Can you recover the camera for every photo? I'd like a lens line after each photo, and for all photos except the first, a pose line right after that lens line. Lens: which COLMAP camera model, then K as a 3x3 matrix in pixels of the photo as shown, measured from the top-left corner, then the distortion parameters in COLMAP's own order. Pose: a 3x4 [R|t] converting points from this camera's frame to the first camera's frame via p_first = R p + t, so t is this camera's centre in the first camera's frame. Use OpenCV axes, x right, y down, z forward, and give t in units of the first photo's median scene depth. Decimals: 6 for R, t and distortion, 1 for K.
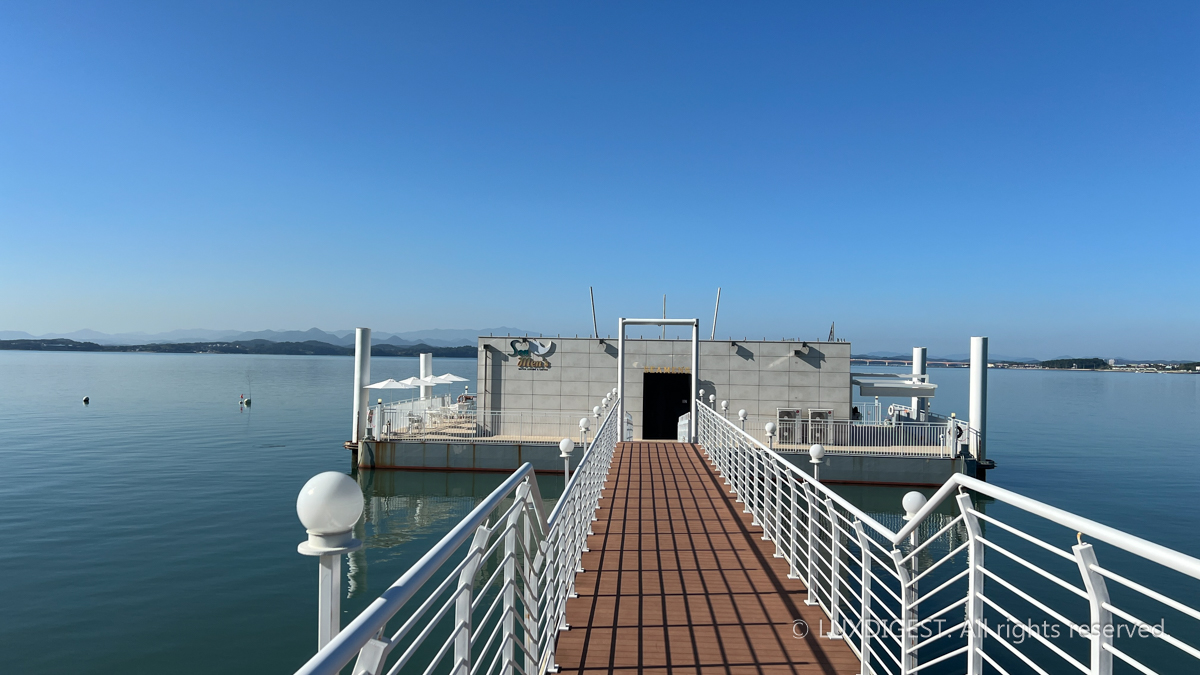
lens RADIAL K [[921.1, 0, 600.7], [0, 921.1, 339.3], [0, 0, 1]] dist [0.002453, -0.000961]
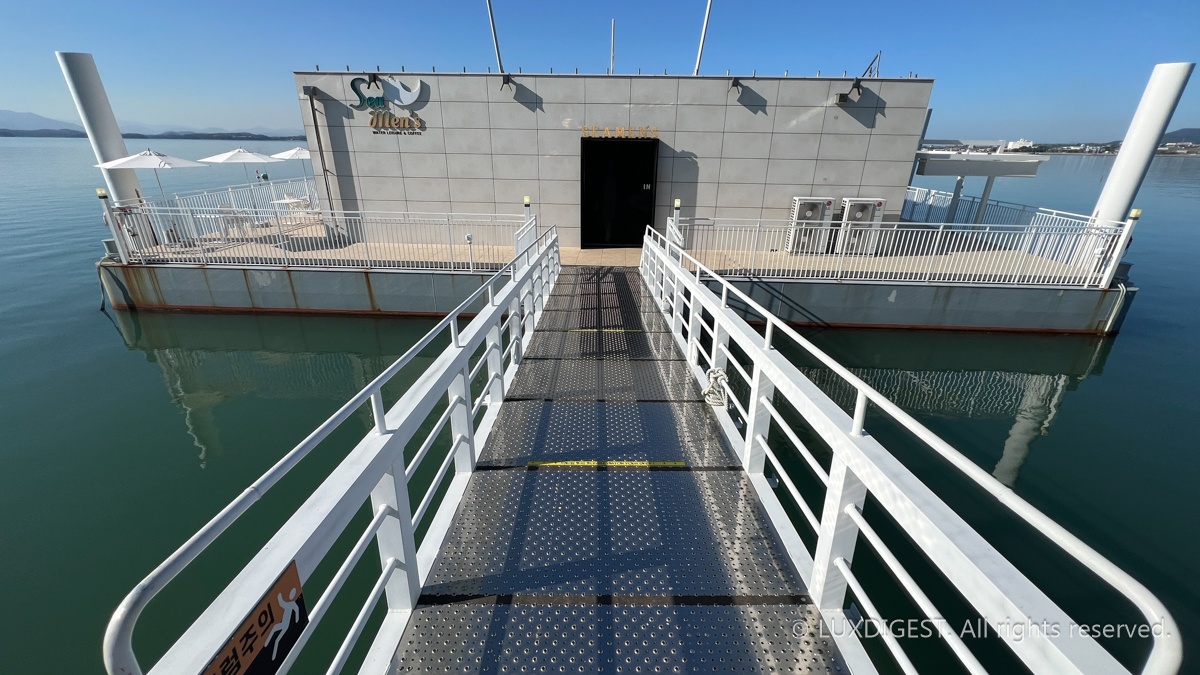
lens RADIAL K [[475.0, 0, 596.5], [0, 475.0, 334.2], [0, 0, 1]] dist [-0.000274, -0.000085]
pose [[0.998676, -0.023530, 0.045739, 0.039201], [0.003781, 0.920412, 0.390932, 0.033069], [-0.051297, -0.390242, 0.919282, 0.660965]]
